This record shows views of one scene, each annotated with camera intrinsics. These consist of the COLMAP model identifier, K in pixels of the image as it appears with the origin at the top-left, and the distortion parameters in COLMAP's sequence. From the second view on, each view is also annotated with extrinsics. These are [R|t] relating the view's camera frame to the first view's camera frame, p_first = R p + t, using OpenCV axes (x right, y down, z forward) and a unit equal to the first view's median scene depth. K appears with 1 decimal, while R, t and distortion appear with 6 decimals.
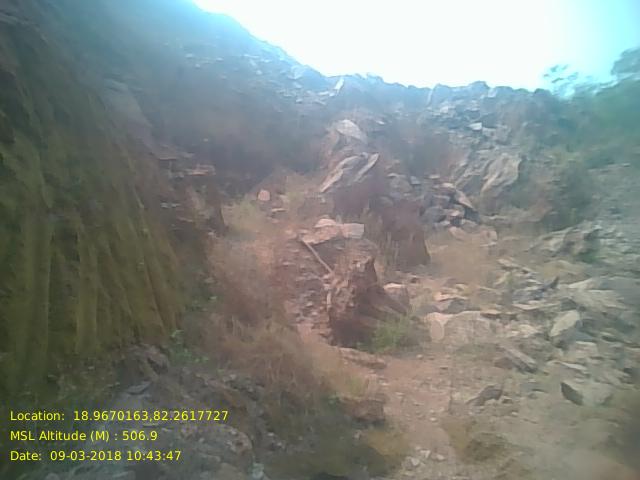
lens RADIAL K [[541.0, 0, 318.4], [0, 541.0, 243.7], [0, 0, 1]] dist [0.079690, -0.205343]
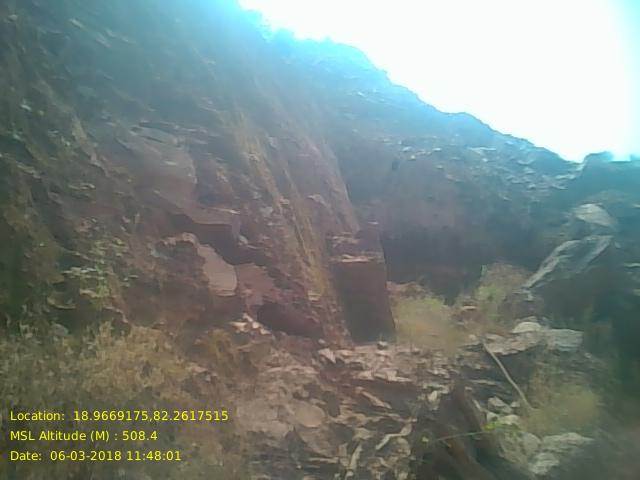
lens RADIAL K [[541.0, 0, 316.2], [0, 541.0, 241.2], [0, 0, 1]] dist [0.079690, -0.205343]
pose [[0.892565, -0.021944, -0.450384, 0.048490], [-0.065310, 0.981992, -0.177275, -0.001585], [0.446163, 0.187644, 0.875059, 0.105276]]
